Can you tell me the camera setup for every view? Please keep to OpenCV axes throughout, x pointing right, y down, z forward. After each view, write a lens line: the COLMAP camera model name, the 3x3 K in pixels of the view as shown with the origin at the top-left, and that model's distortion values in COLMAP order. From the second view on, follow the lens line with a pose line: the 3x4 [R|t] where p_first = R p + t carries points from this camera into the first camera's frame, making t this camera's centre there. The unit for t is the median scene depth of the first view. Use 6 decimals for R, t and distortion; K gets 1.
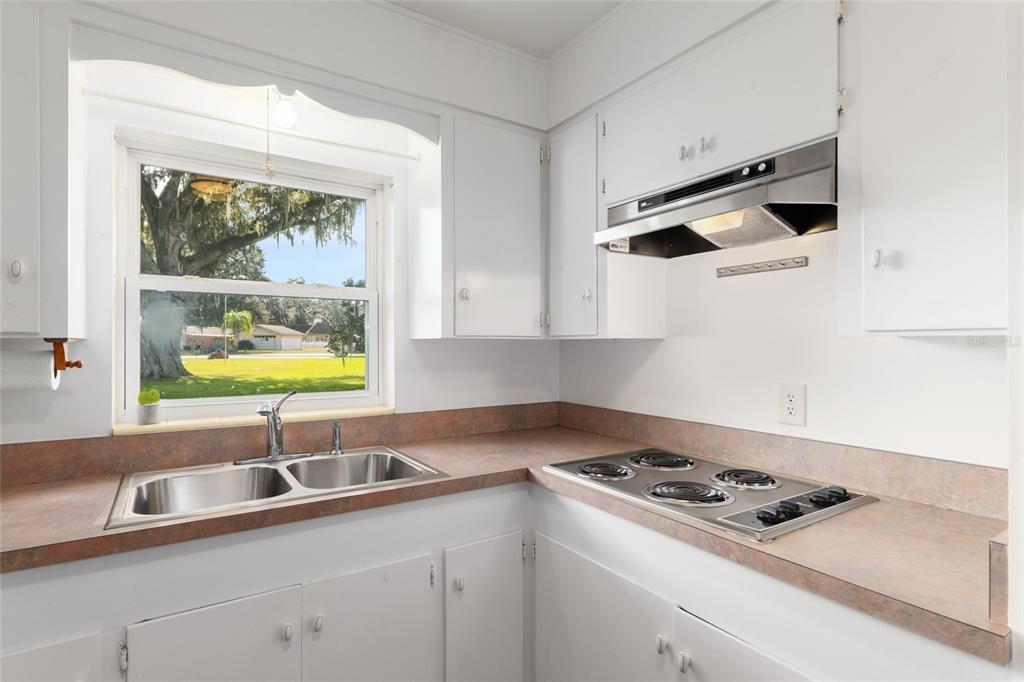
lens RADIAL K [[521.6, 0, 512.6], [0, 521.6, 344.8], [0, 0, 1]] dist [0.000912, 0.000189]
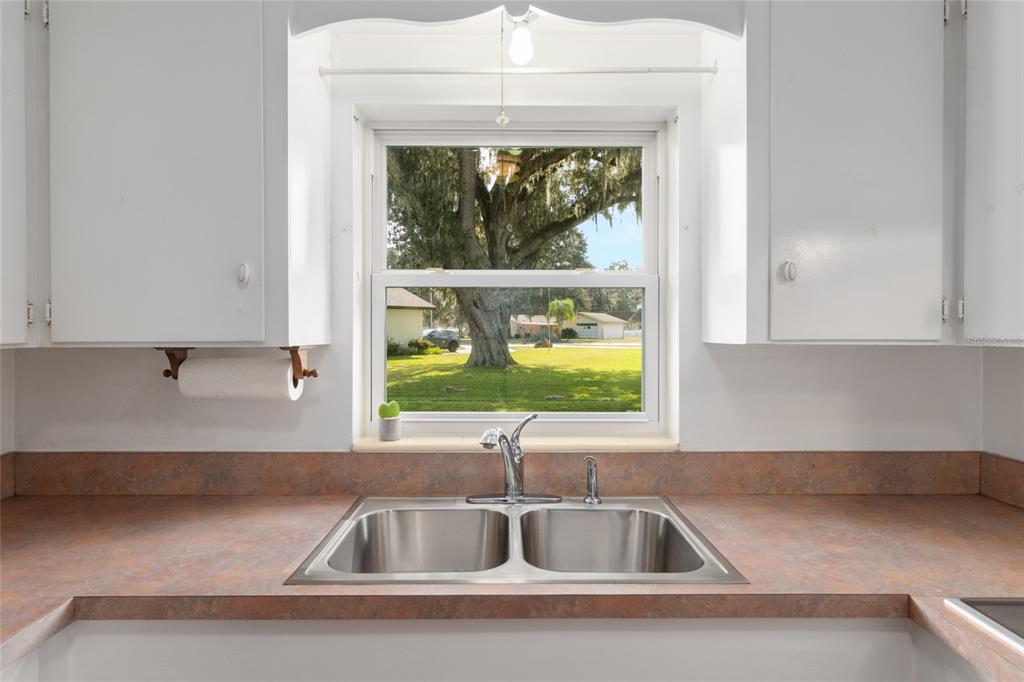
lens RADIAL K [[597.7, 0, 506.2], [0, 597.7, 338.7], [0, 0, 1]] dist [0.006489, -0.002866]
pose [[0.836557, 0.006007, -0.547846, 0.015586], [-0.001044, 0.999956, 0.009370, -0.024519], [0.547878, -0.007266, 0.836527, 0.226629]]
